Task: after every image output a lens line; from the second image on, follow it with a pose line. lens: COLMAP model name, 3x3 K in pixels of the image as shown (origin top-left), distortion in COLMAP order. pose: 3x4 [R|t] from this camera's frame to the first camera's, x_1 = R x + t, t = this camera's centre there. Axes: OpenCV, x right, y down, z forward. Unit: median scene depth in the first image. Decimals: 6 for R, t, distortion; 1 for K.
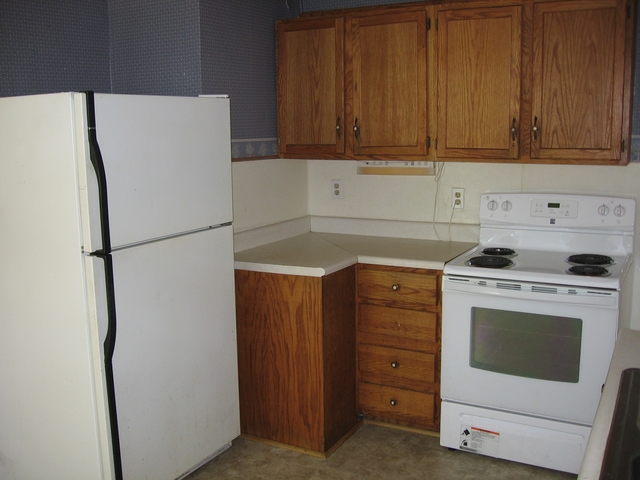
lens RADIAL K [[659.8, 0, 316.9], [0, 659.8, 252.3], [0, 0, 1]] dist [-0.159404, 0.103258]
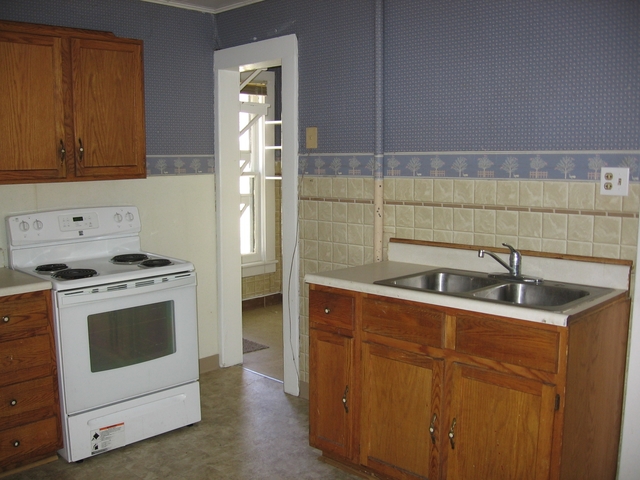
lens RADIAL K [[659.8, 0, 316.9], [0, 659.8, 252.3], [0, 0, 1]] dist [-0.159404, 0.103258]
pose [[0.264306, -0.125002, 0.956304, -0.627613], [0.178643, 0.980752, 0.078824, -0.032190], [-0.947749, 0.150003, 0.281549, 0.319925]]
